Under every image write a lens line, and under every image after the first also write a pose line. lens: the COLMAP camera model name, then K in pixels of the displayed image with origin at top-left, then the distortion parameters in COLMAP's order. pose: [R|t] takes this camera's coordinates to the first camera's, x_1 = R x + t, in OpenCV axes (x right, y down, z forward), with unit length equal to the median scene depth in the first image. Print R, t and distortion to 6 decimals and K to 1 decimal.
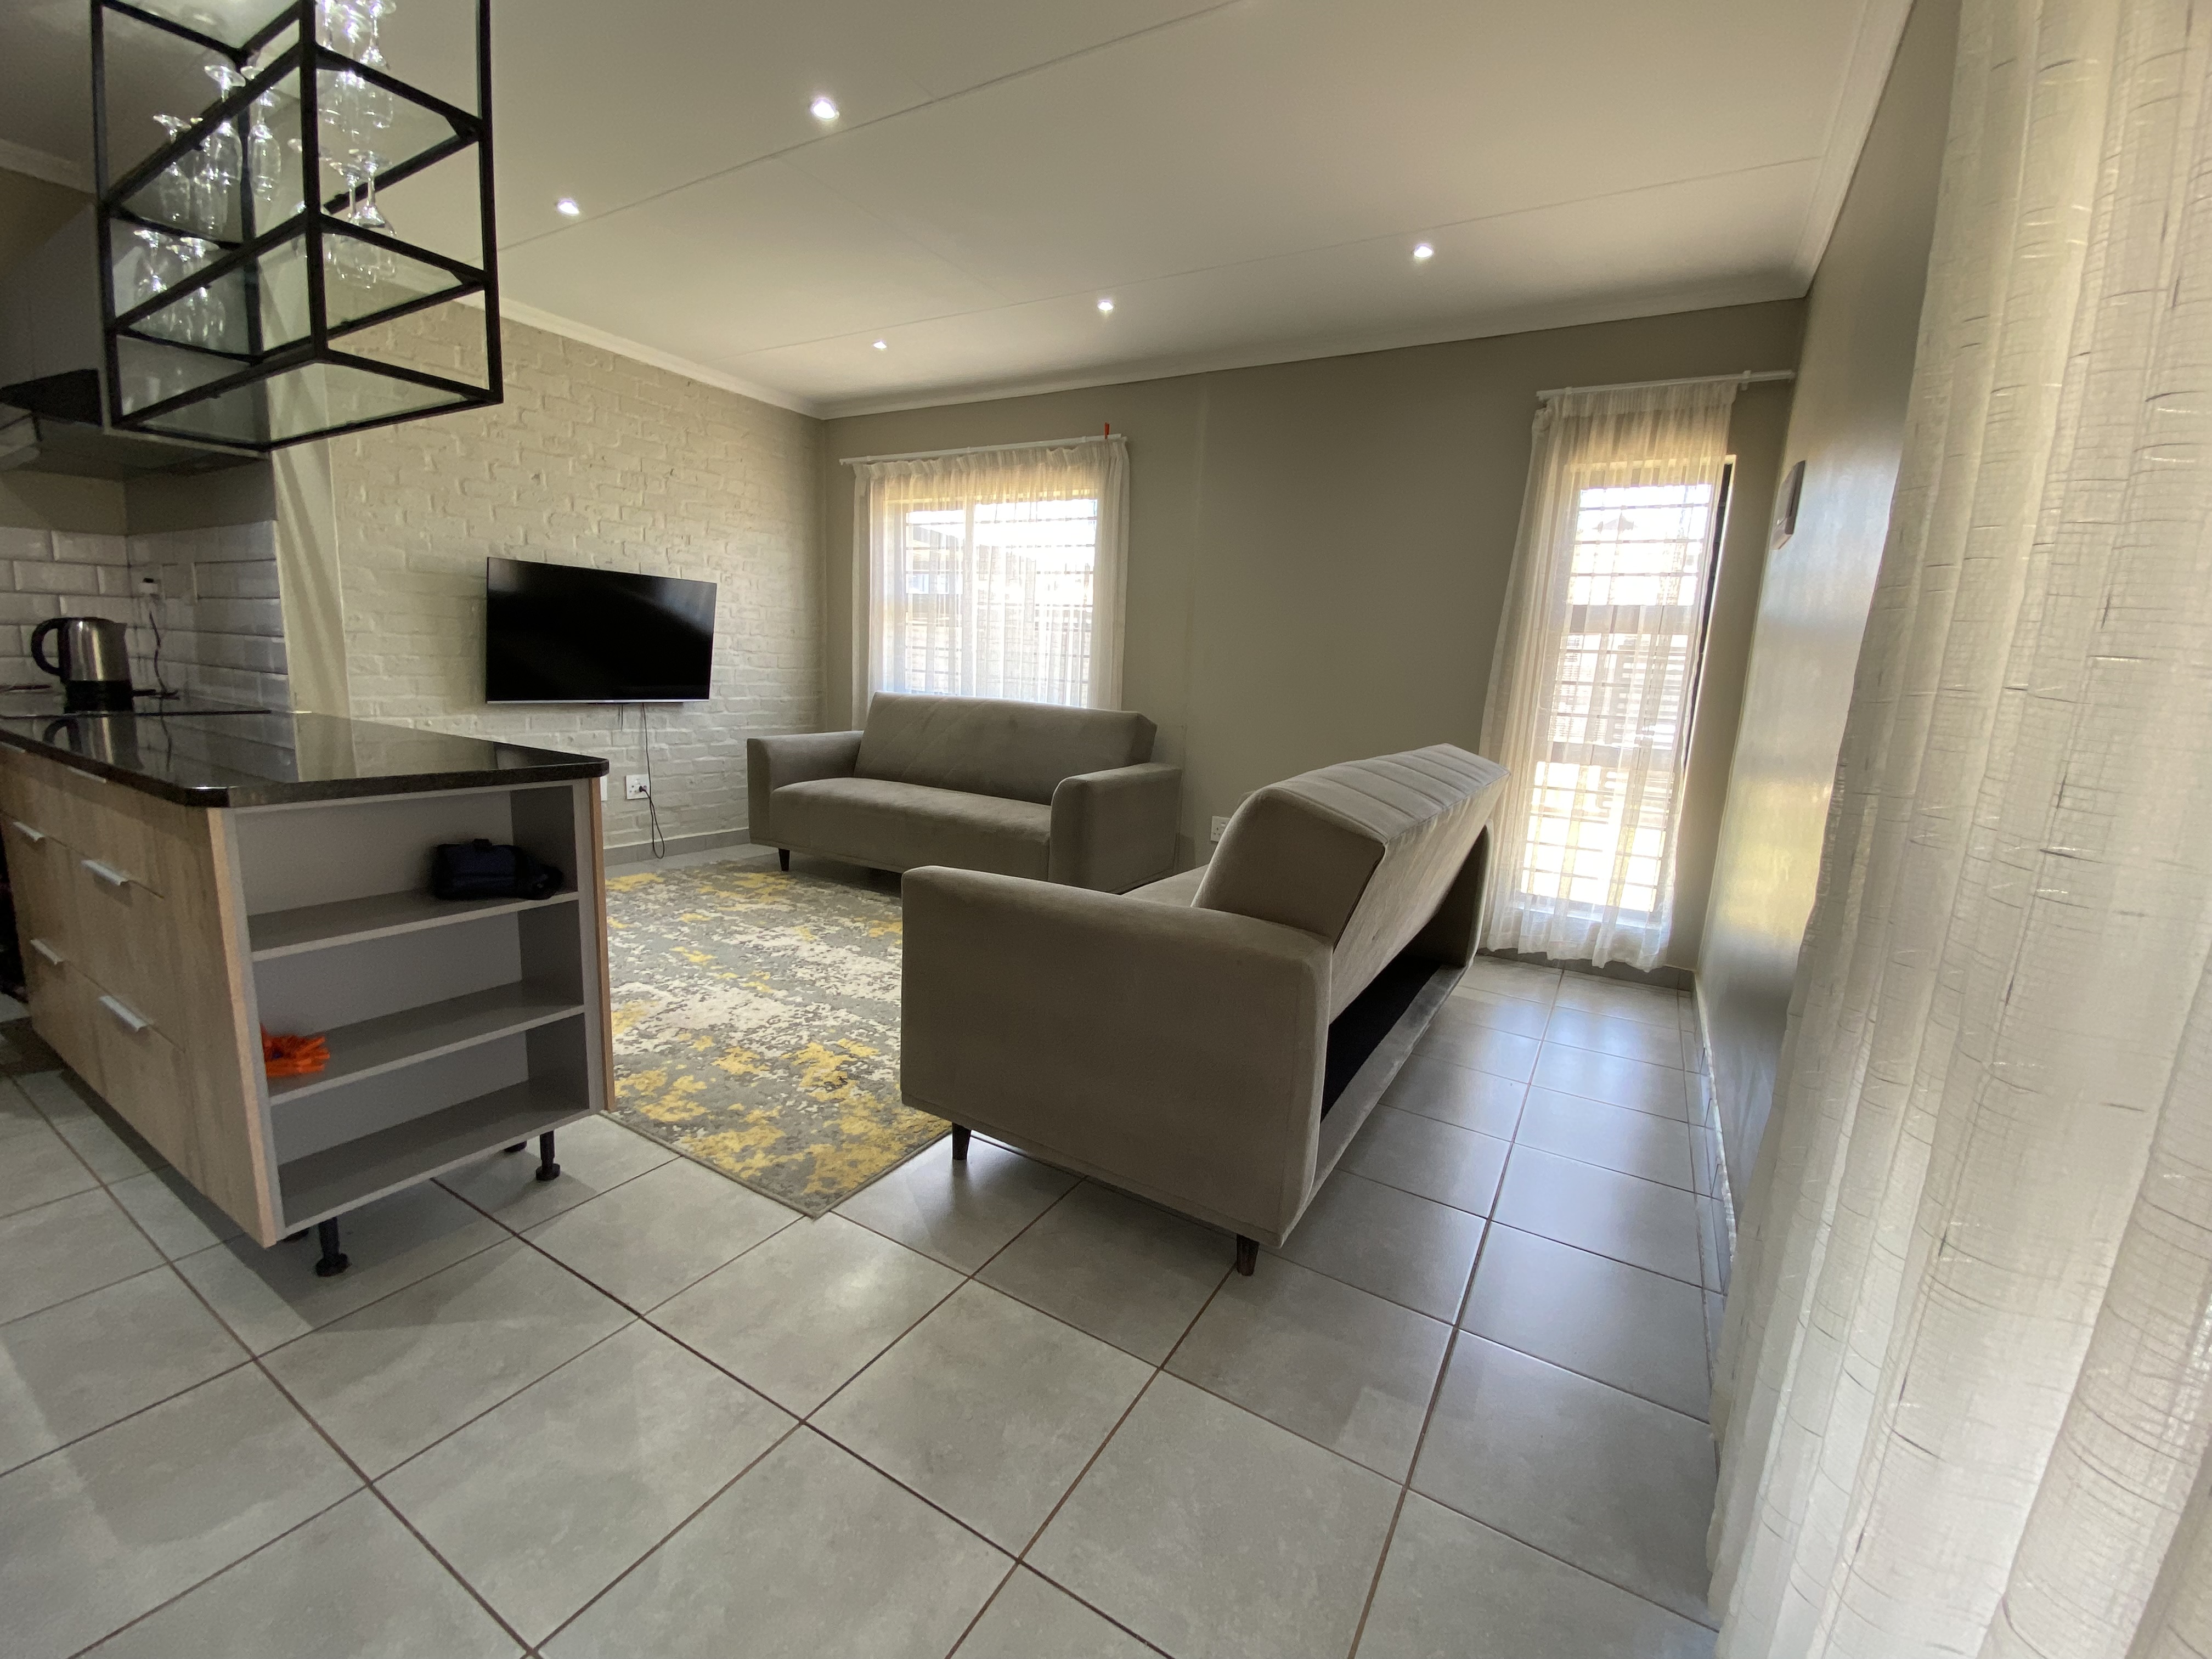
lens RADIAL K [[906.3, 0, 1101.0], [0, 906.3, 812.4], [0, 0, 1]] dist [0.070859, -0.042751]
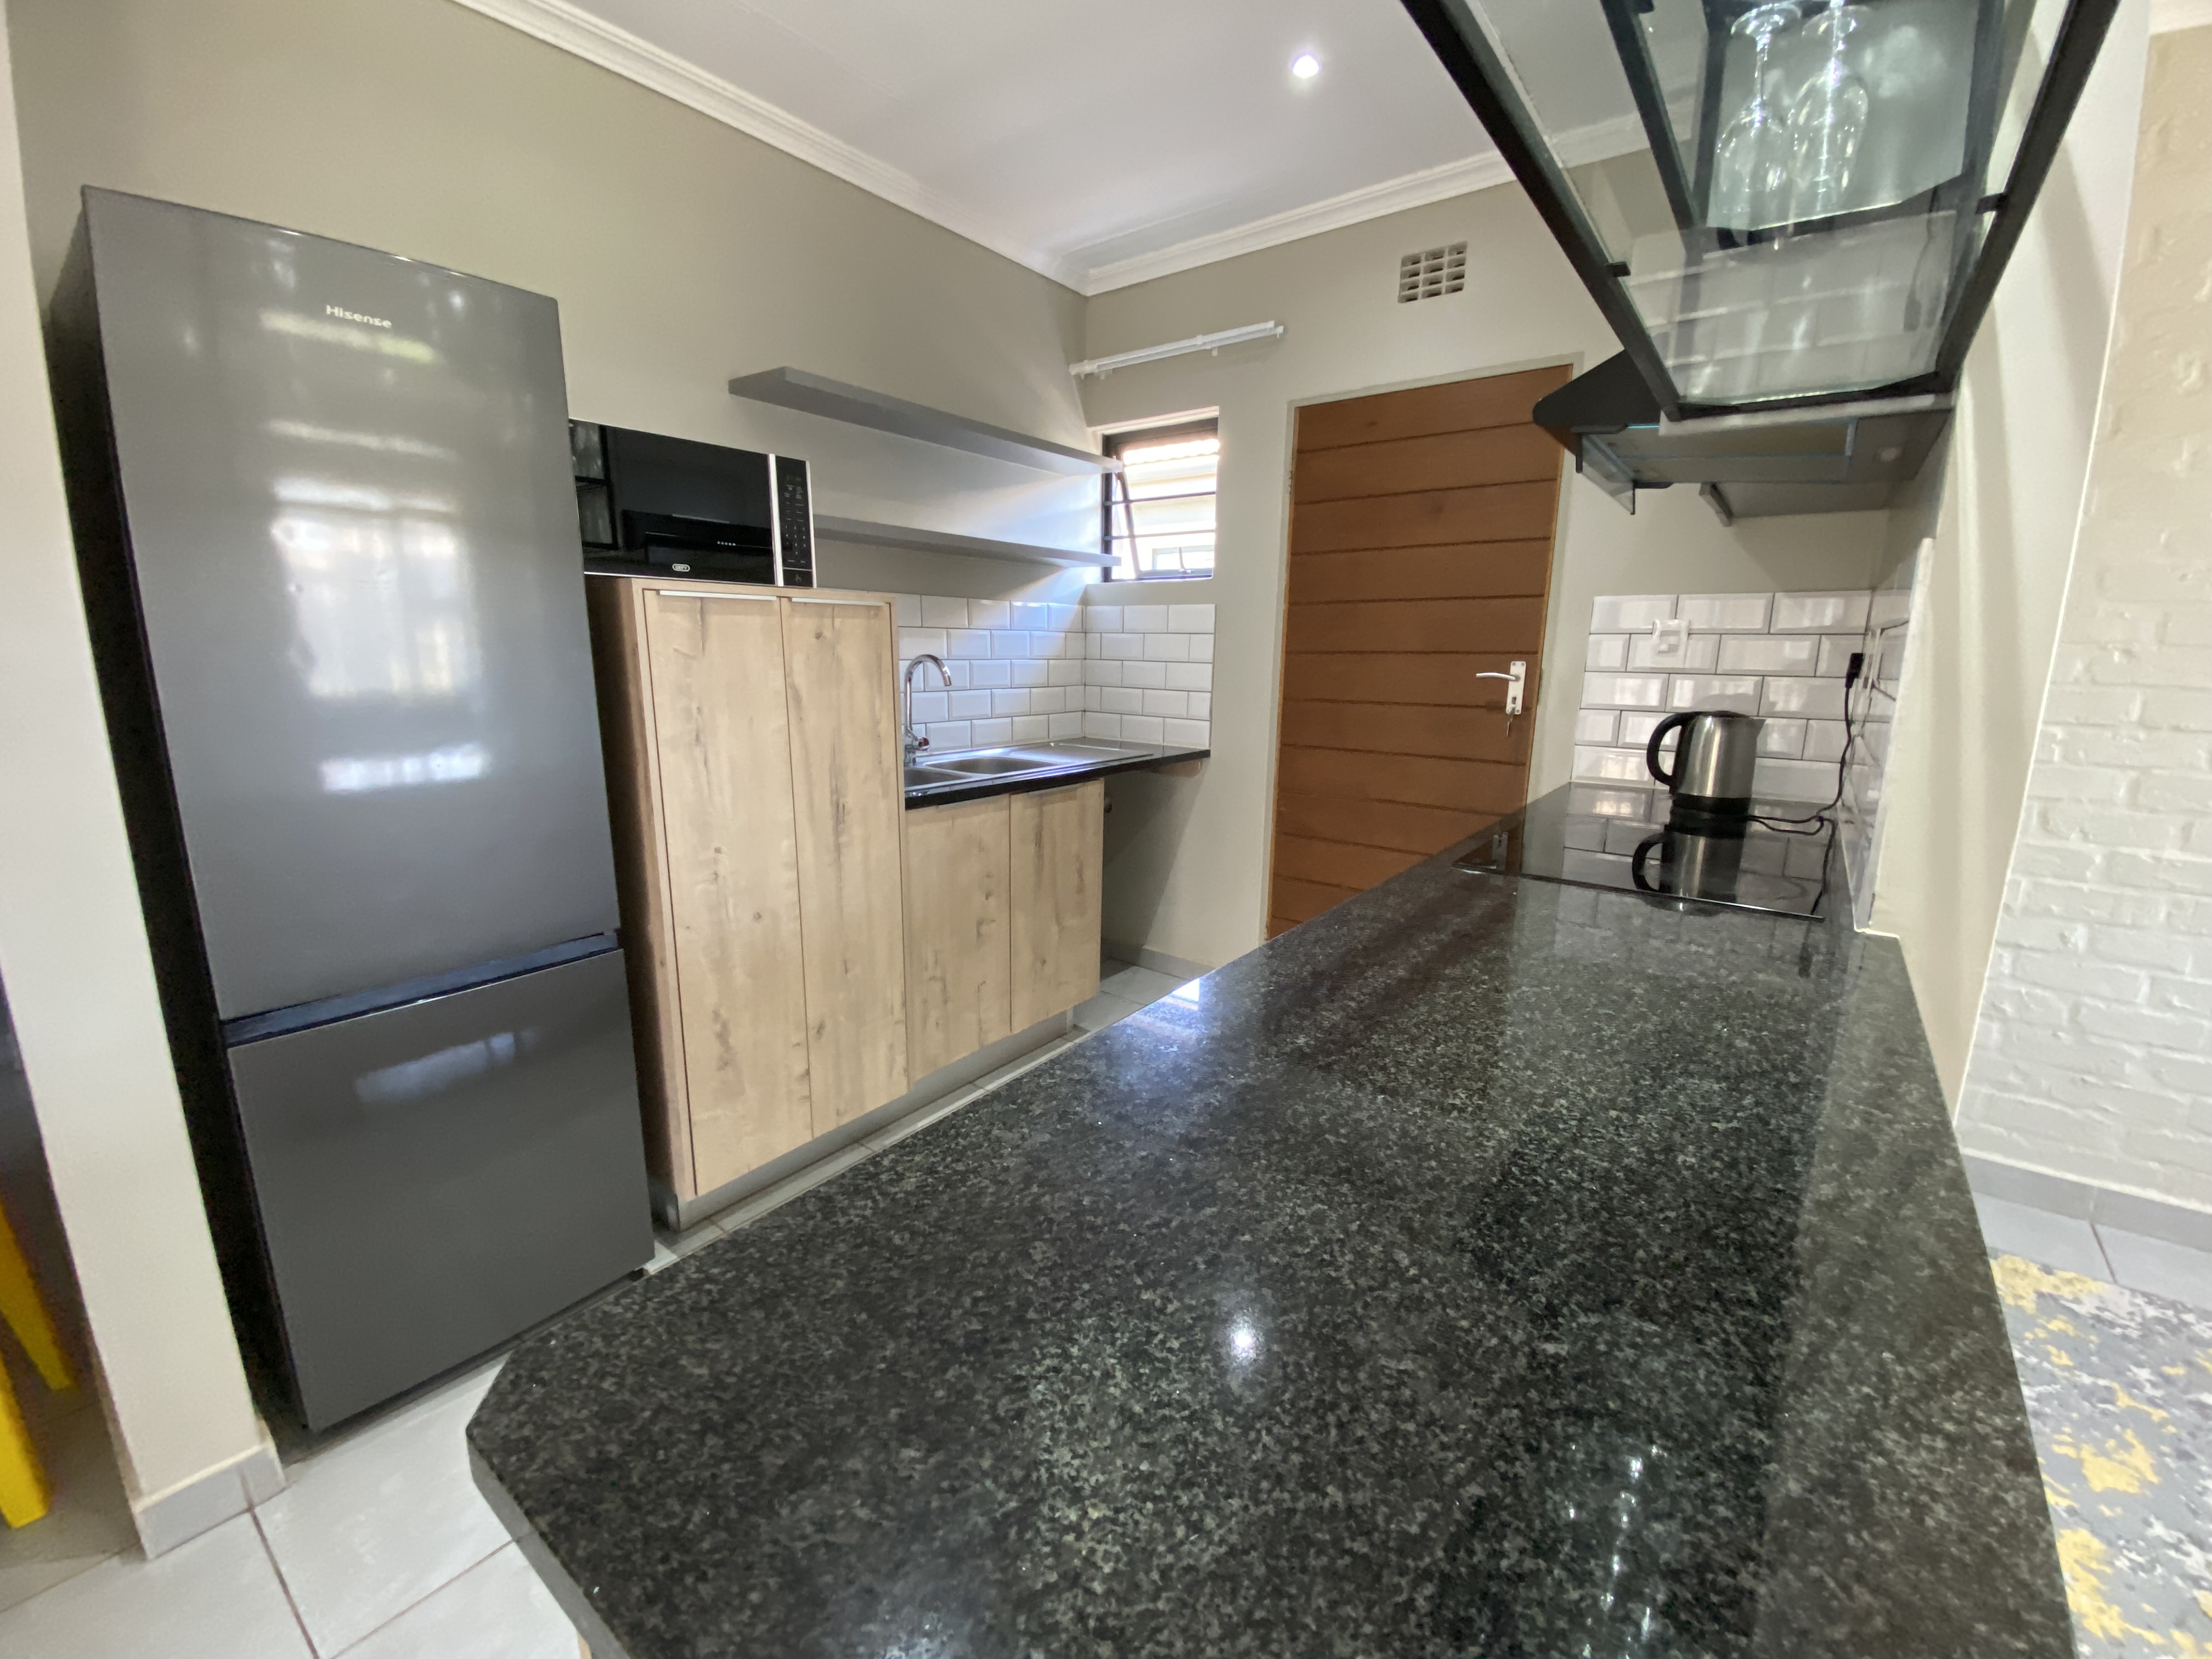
lens RADIAL K [[902.4, 0, 1104.8], [0, 902.4, 821.1], [0, 0, 1]] dist [0.028505, -0.025770]
pose [[-0.104841, 0.140551, -0.984507, -0.288348], [-0.171728, 0.972533, 0.157129, -0.134373], [0.979550, 0.185541, -0.077825, 0.504791]]
